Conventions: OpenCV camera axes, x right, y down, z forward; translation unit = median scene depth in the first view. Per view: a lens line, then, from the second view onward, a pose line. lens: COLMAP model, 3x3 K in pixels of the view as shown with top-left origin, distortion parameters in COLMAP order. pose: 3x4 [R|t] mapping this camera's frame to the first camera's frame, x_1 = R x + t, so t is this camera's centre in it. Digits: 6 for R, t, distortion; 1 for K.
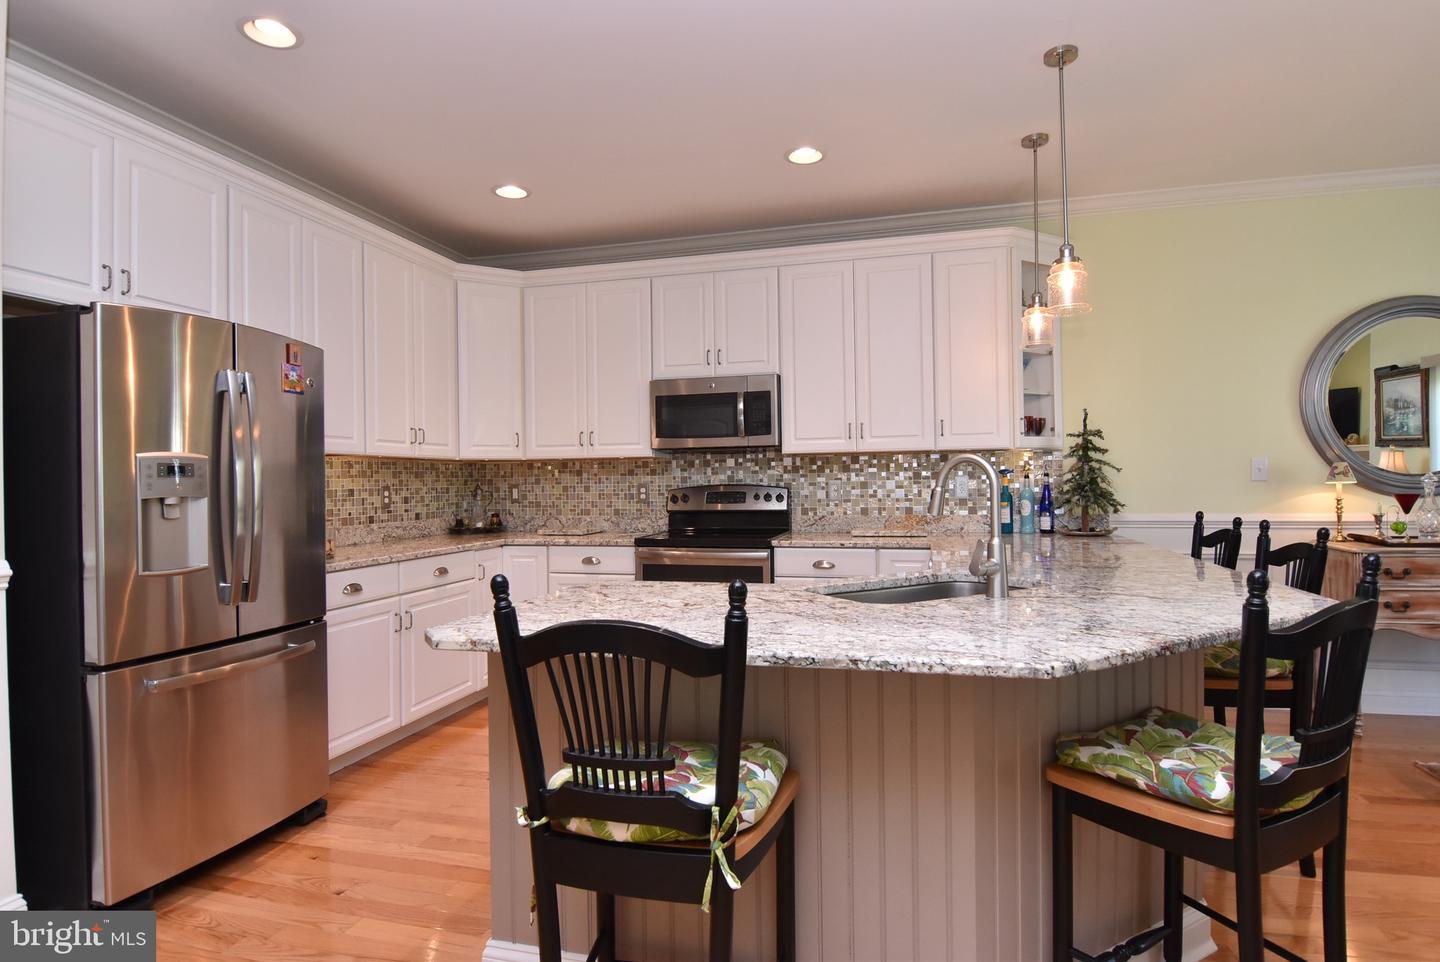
lens RADIAL K [[761.2, 0, 722.4], [0, 761.2, 483.3], [0, 0, 1]] dist [-0.001499, -0.013284]
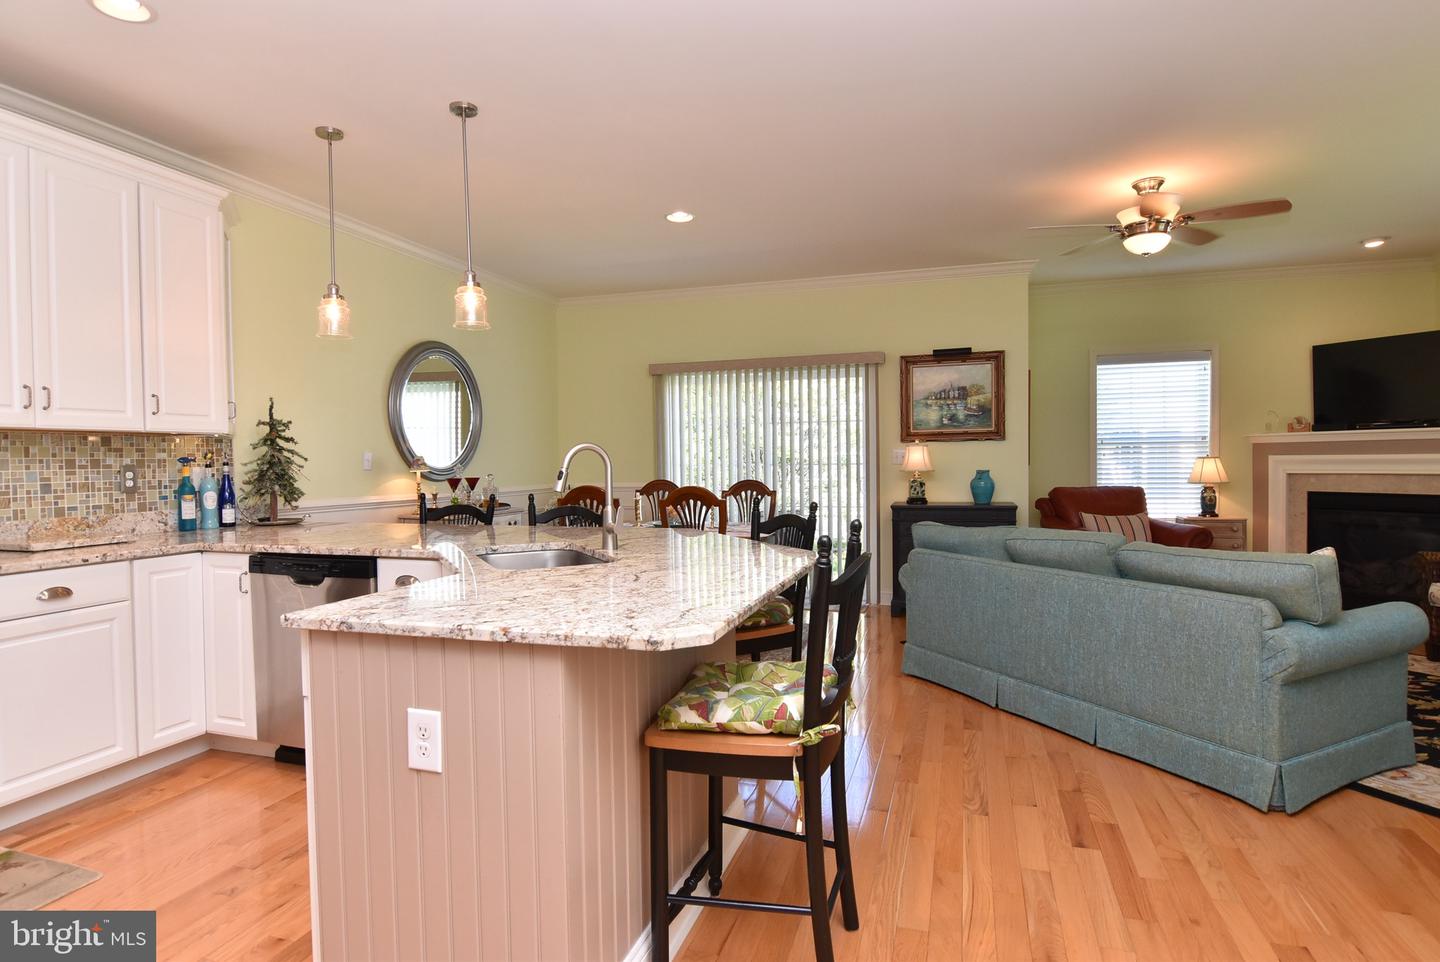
lens RADIAL K [[761.2, 0, 721.5], [0, 761.2, 480.6], [0, 0, 1]] dist [-0.001499, -0.013284]
pose [[0.059556, -0.013475, 0.998134, -0.471928], [0.012270, 0.999843, 0.012766, 0.004812], [-0.998150, 0.011487, 0.059712, 0.348951]]
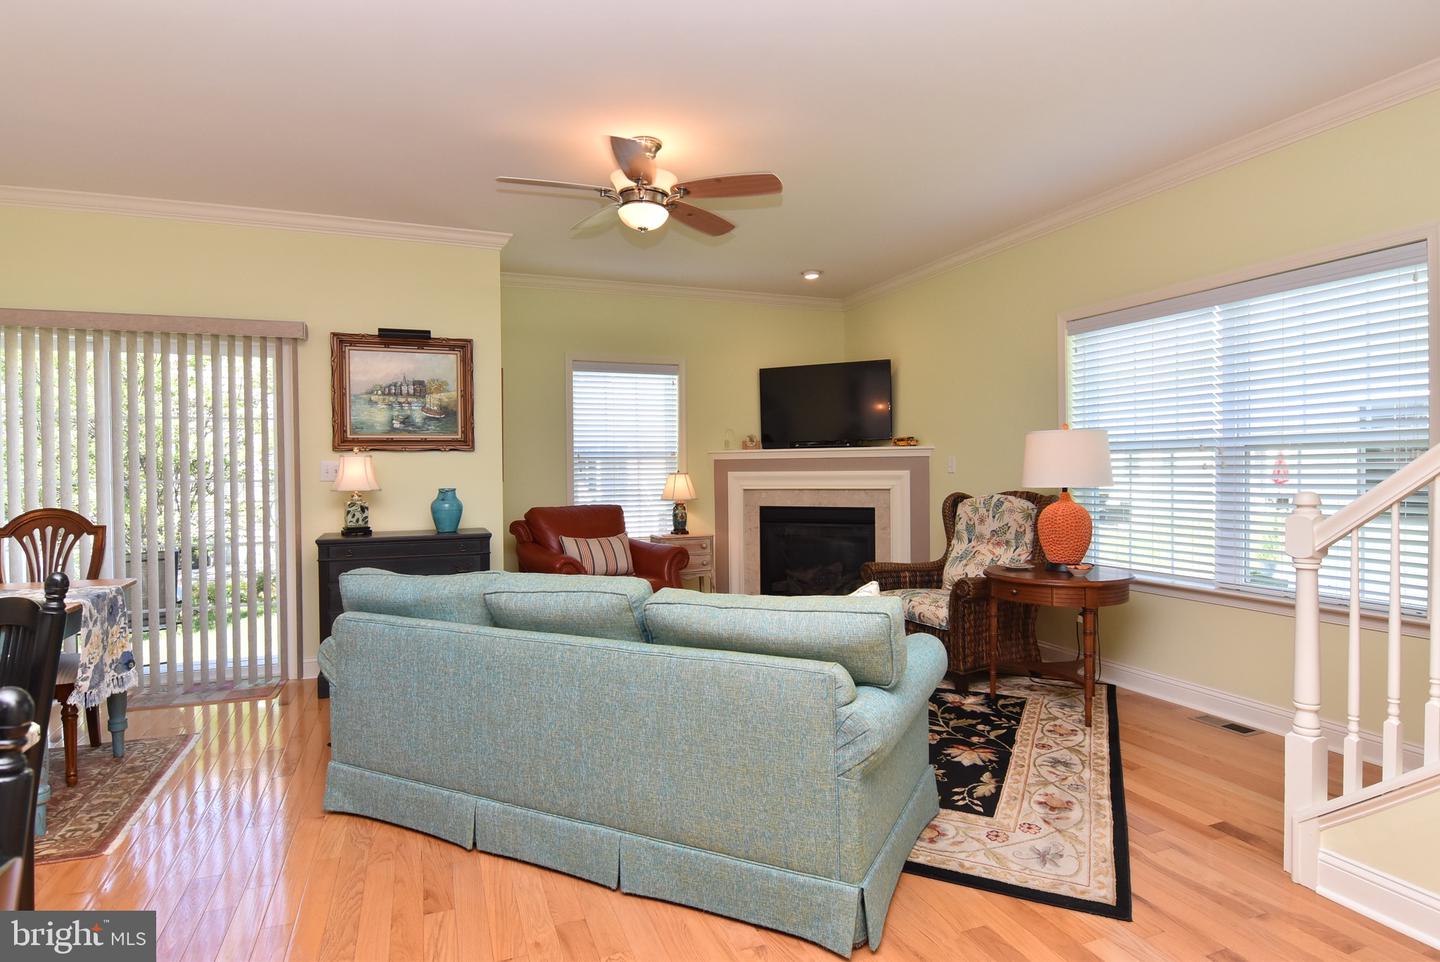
lens RADIAL K [[761.2, 0, 727.0], [0, 761.2, 484.3], [0, 0, 1]] dist [-0.001499, -0.013284]
pose [[-0.585673, 0.004620, 0.810534, -0.174587], [0.017215, 0.999829, 0.006740, 0.002519], [-0.810365, 0.017901, -0.585652, 0.268413]]
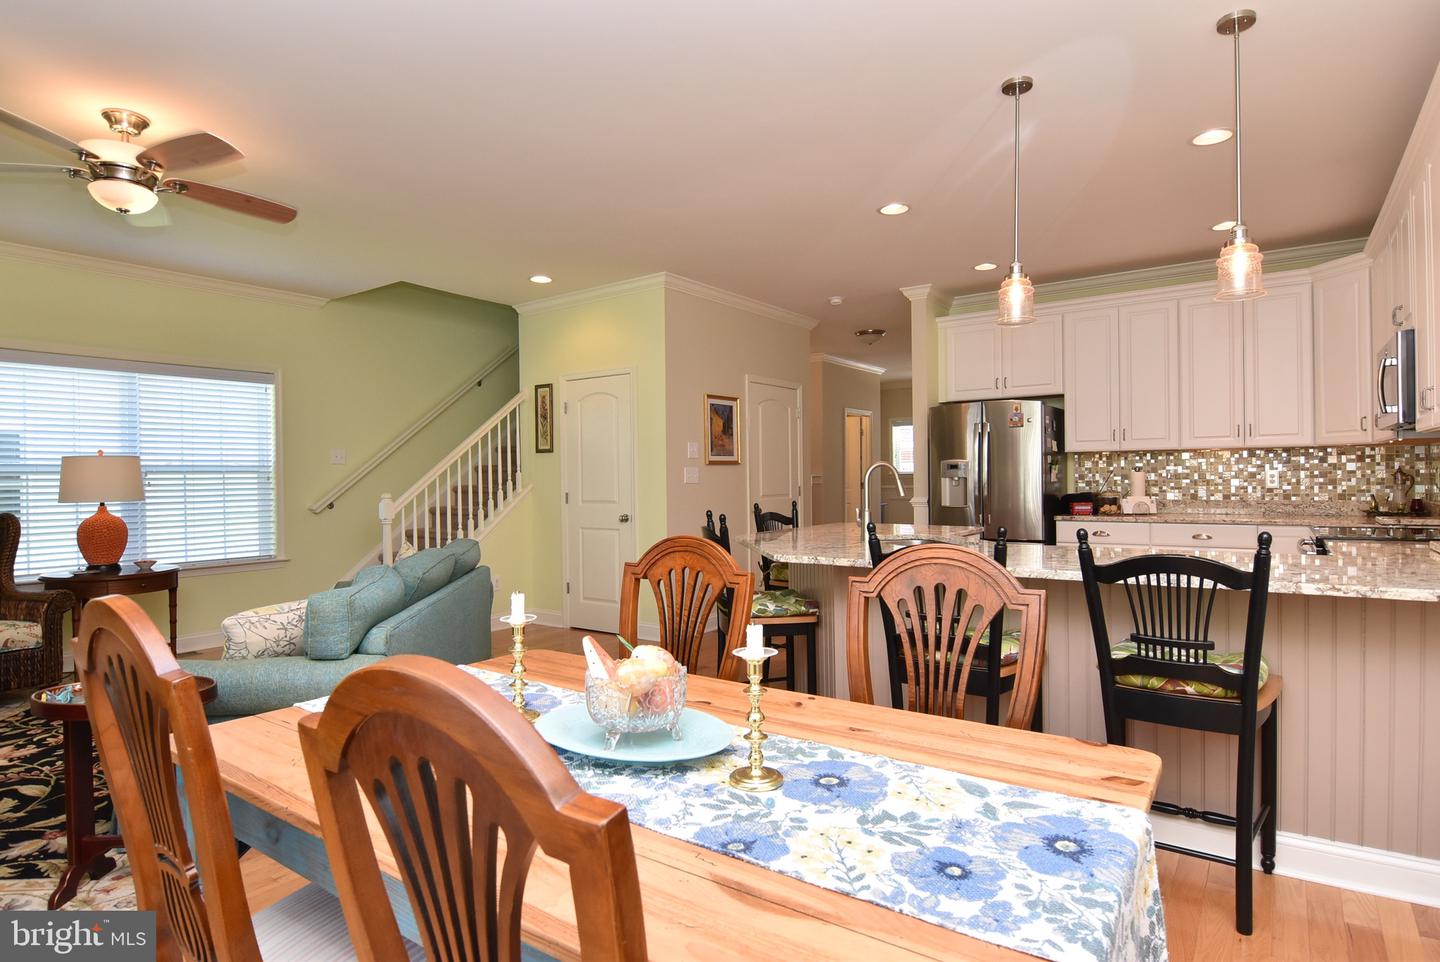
lens RADIAL K [[761.2, 0, 715.5], [0, 761.2, 482.2], [0, 0, 1]] dist [-0.001499, -0.013284]
pose [[-0.355442, 0.024744, -0.934371, 1.071685], [0.016447, 0.999660, 0.020216, -0.018516], [0.934554, -0.008182, -0.355728, 0.643561]]
